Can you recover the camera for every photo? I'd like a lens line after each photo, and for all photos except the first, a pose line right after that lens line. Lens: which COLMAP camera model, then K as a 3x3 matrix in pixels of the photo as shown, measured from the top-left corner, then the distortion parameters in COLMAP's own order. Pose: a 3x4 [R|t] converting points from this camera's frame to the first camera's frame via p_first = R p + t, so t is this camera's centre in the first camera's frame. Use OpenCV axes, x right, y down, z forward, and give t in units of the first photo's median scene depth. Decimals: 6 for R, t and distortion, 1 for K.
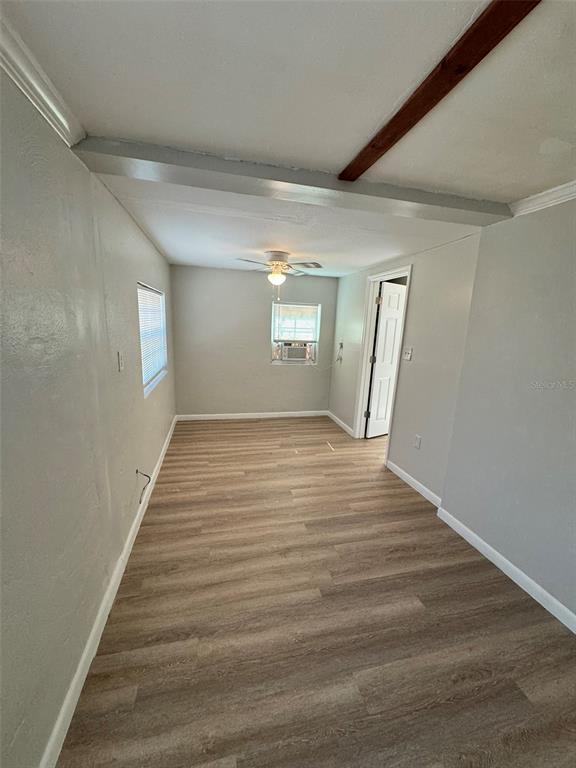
lens RADIAL K [[306.3, 0, 288.4], [0, 306.3, 384.9], [0, 0, 1]] dist [-0.004245, 0.001088]
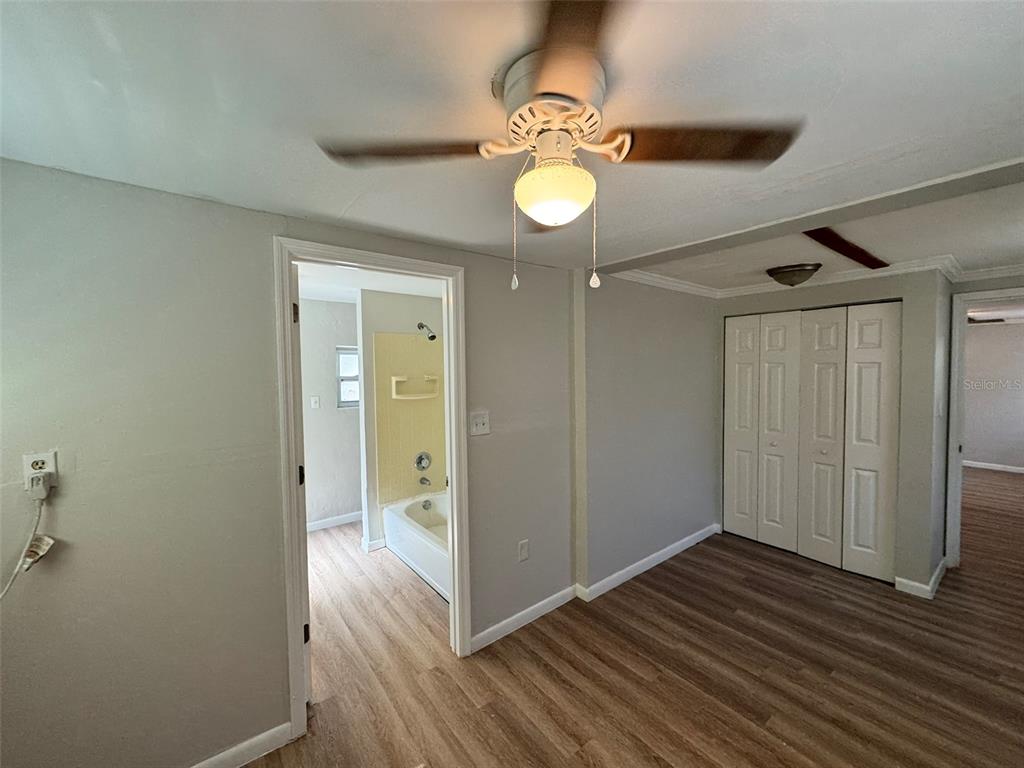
lens RADIAL K [[408.5, 0, 510.8], [0, 408.5, 382.3], [0, 0, 1]] dist [-0.004245, 0.001088]
pose [[-0.405515, -0.066437, 0.911671, -0.316452], [0.178924, 0.972293, 0.150440, -0.282821], [-0.896406, 0.224125, -0.382392, 1.233441]]
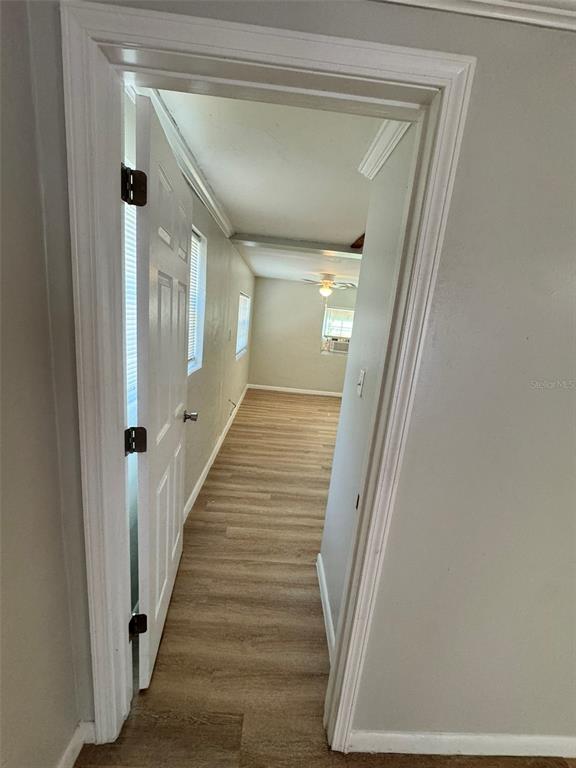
lens RADIAL K [[306.3, 0, 288.1], [0, 306.3, 384.4], [0, 0, 1]] dist [-0.004245, 0.001088]
pose [[0.975100, 0.103572, -0.196096, 0.128082], [-0.104457, 0.994512, 0.005852, 0.113638], [0.195626, 0.014777, 0.980567, -0.501958]]
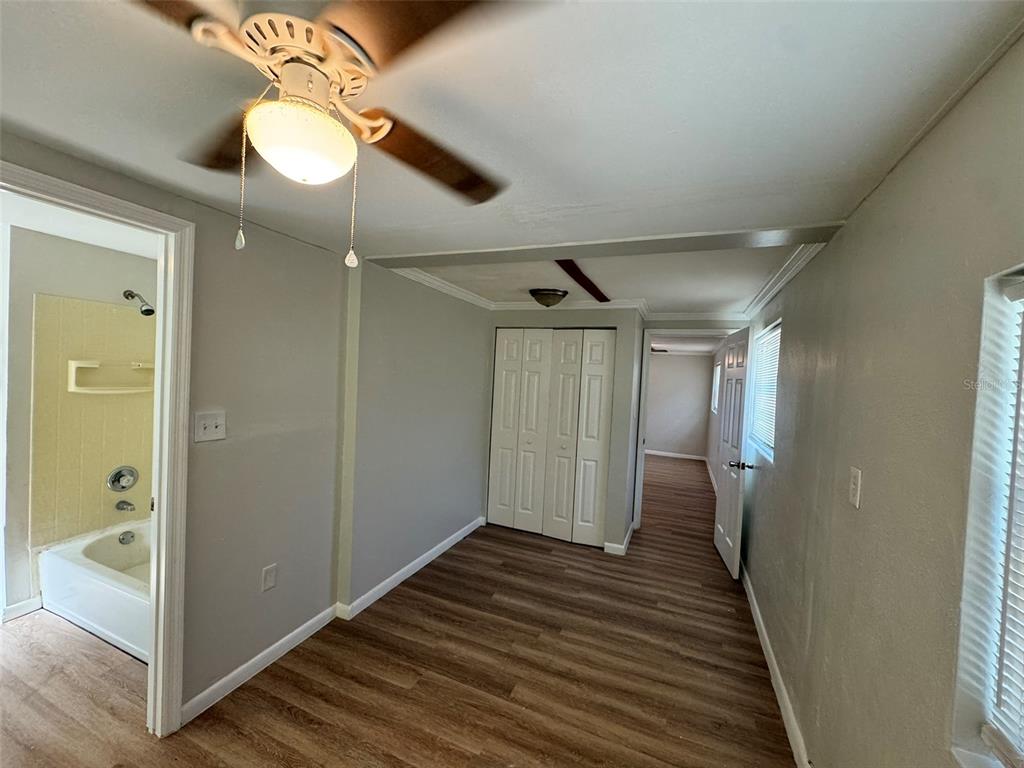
lens RADIAL K [[408.5, 0, 512.5], [0, 408.5, 382.9], [0, 0, 1]] dist [-0.004245, 0.001088]
pose [[-0.801233, -0.090756, 0.591430, -0.305235], [0.040529, 0.977928, 0.204971, -0.270052], [-0.596978, 0.188200, -0.779870, 1.200630]]
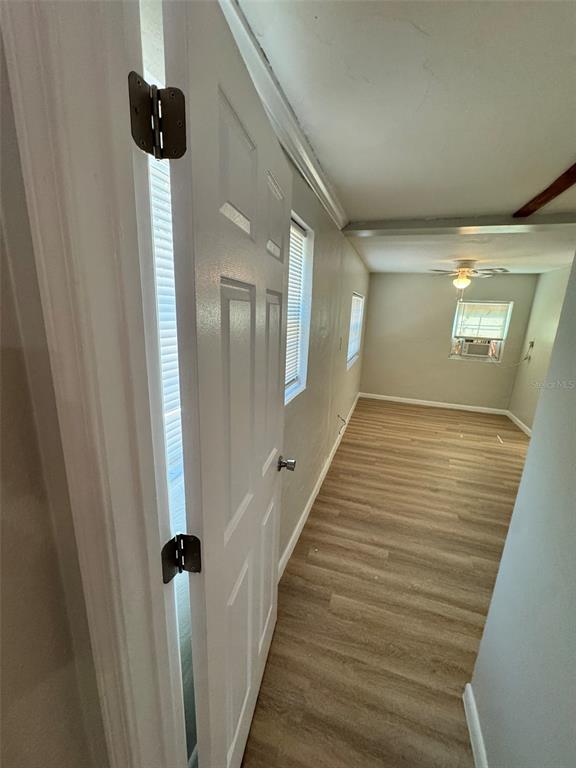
lens RADIAL K [[306.3, 0, 289.8], [0, 306.3, 385.1], [0, 0, 1]] dist [-0.004245, 0.001088]
pose [[0.847313, 0.122610, -0.516747, 0.060133], [-0.114100, 0.992292, 0.048353, 0.061903], [0.518692, 0.017991, 0.854772, -0.349036]]
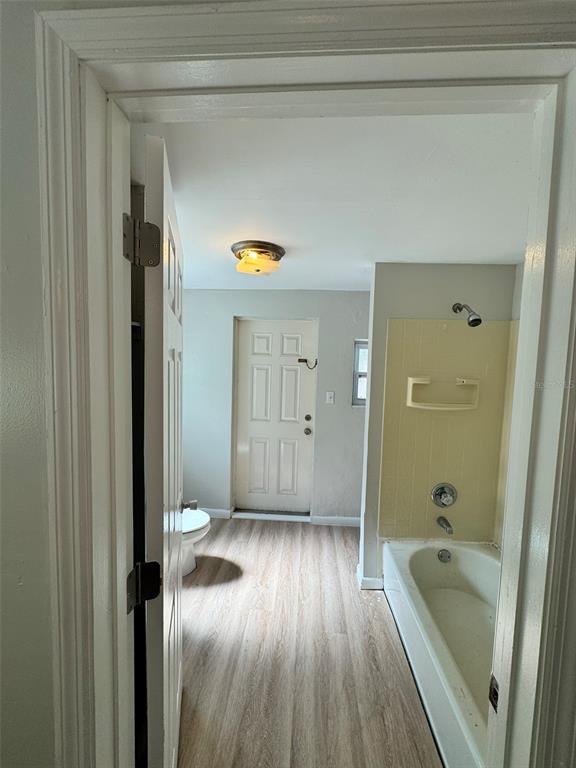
lens RADIAL K [[306.3, 0, 287.4], [0, 306.3, 384.6], [0, 0, 1]] dist [-0.004245, 0.001088]
pose [[0.302029, -0.103458, 0.947668, 0.199586], [0.176750, 0.982935, 0.050977, -0.246423], [-0.936770, 0.152104, 0.315161, 1.123585]]
